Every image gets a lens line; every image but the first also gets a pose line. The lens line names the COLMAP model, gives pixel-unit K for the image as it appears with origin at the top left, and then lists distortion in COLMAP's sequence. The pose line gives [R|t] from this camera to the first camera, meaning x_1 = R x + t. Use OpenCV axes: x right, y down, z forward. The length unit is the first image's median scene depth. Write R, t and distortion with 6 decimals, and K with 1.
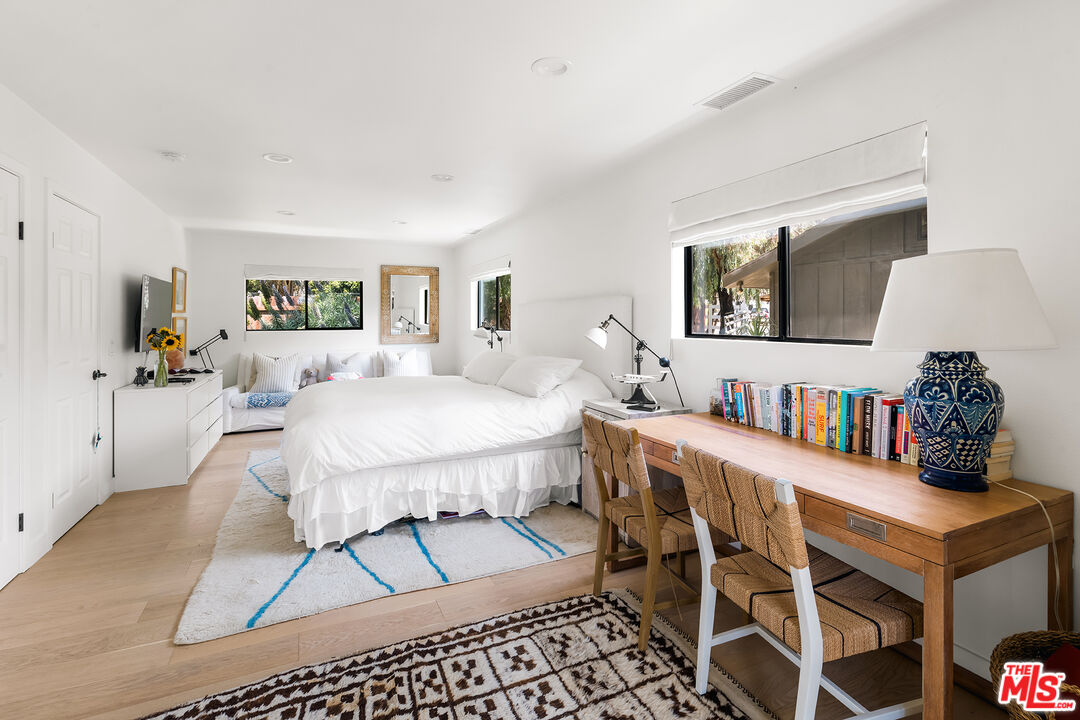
lens RADIAL K [[518.1, 0, 558.8], [0, 518.1, 318.1], [0, 0, 1]] dist [-0.000542, 0.000266]
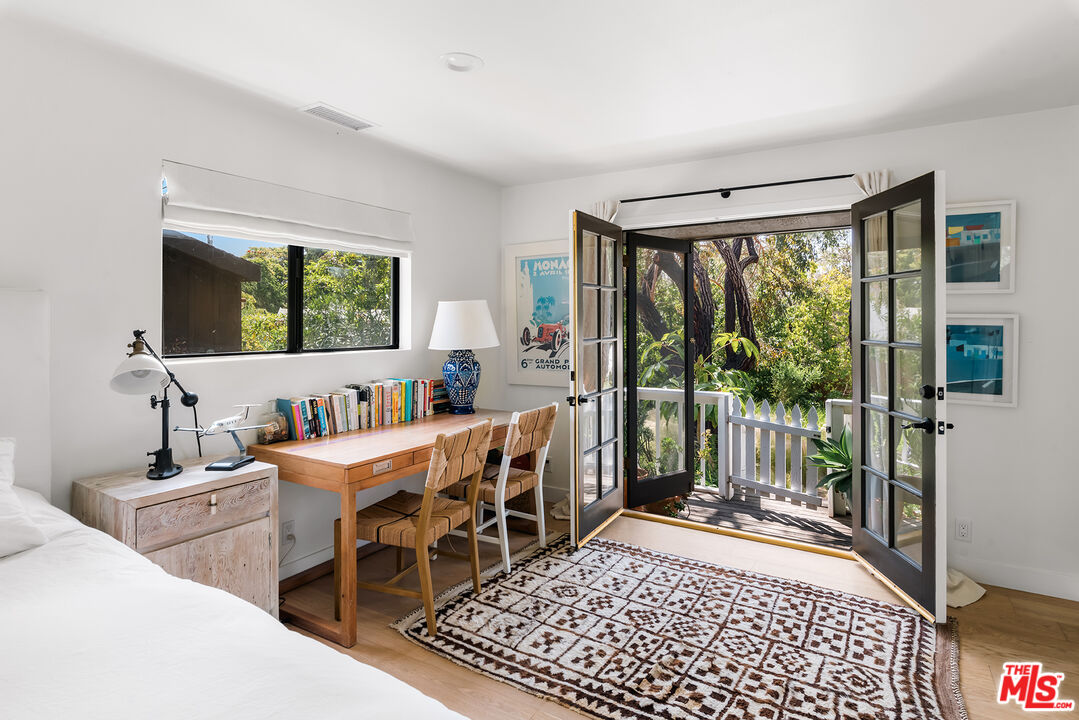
lens RADIAL K [[517.7, 0, 558.3], [0, 517.7, 318.2], [0, 0, 1]] dist [-0.000542, 0.000266]
pose [[-0.530099, 0.010267, 0.847874, -1.013893], [-0.001805, 0.999911, -0.013236, -0.019197], [-0.847934, -0.008547, -0.530033, 1.537715]]
